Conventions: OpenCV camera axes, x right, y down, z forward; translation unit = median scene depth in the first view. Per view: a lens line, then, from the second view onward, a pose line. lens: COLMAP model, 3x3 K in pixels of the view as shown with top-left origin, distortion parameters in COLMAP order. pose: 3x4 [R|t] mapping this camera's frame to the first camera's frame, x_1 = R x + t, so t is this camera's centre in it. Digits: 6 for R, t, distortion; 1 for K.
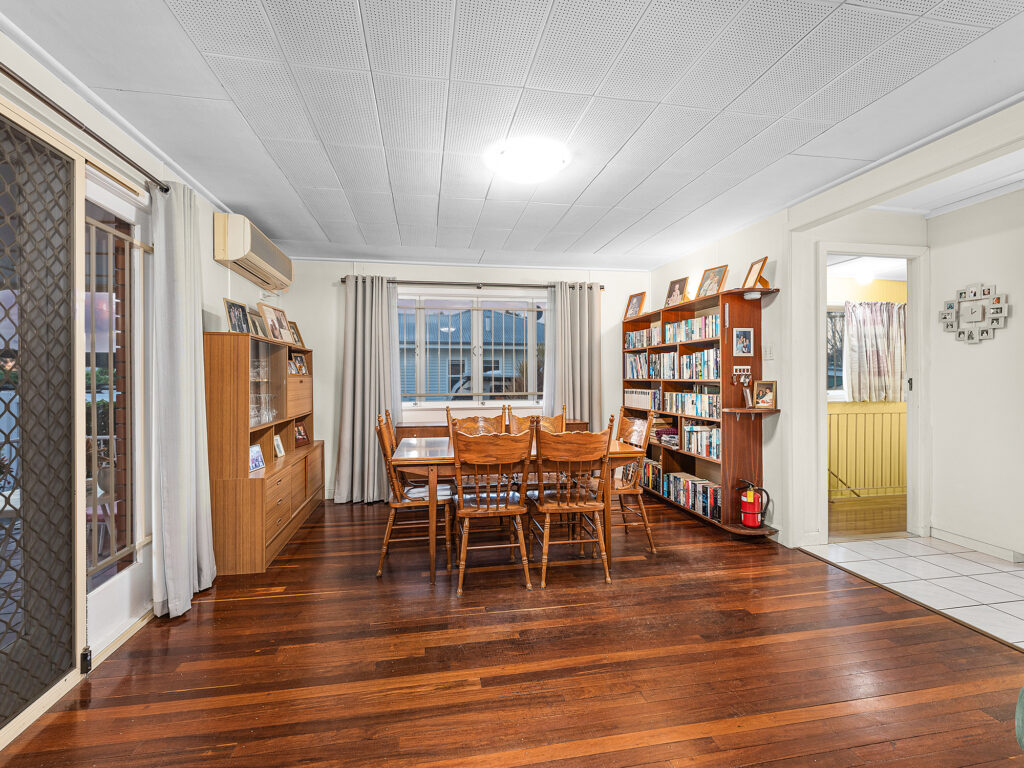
lens RADIAL K [[472.7, 0, 513.1], [0, 472.7, 376.9], [0, 0, 1]] dist [0.003046, -0.002255]
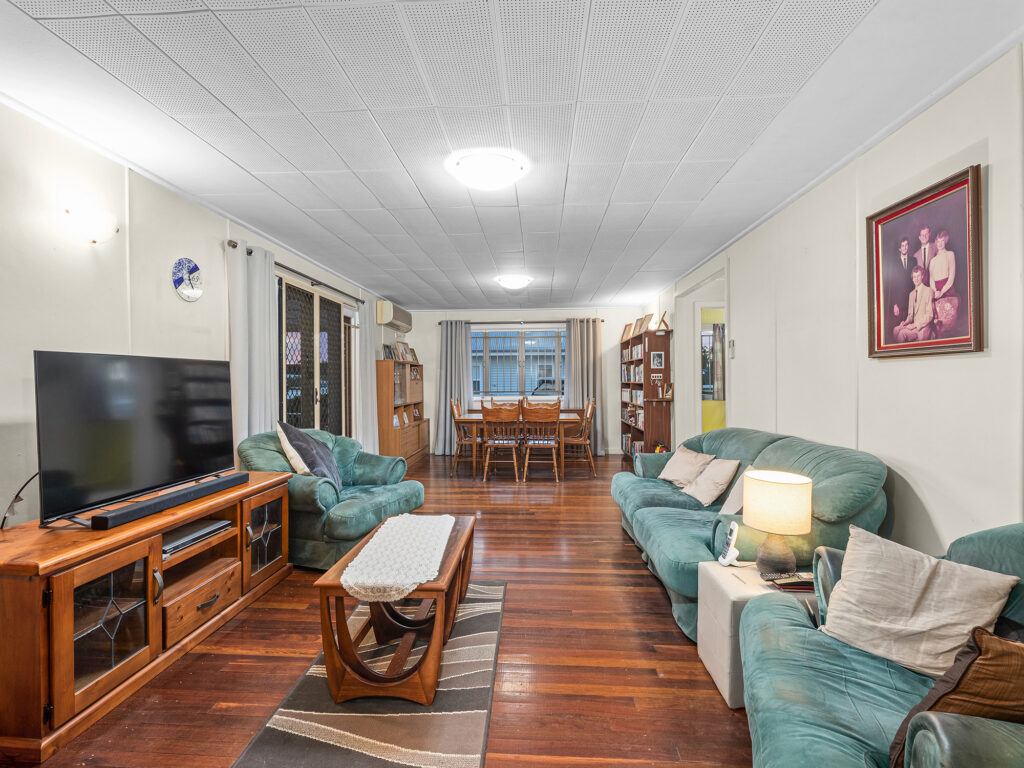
lens RADIAL K [[472.7, 0, 506.6], [0, 472.7, 384.8], [0, 0, 1]] dist [0.003046, -0.002255]
pose [[0.972299, 0.003141, -0.233720, 0.336910], [-0.000729, 0.999946, 0.010405, -0.002074], [0.233740, -0.009946, 0.972248, -0.736476]]
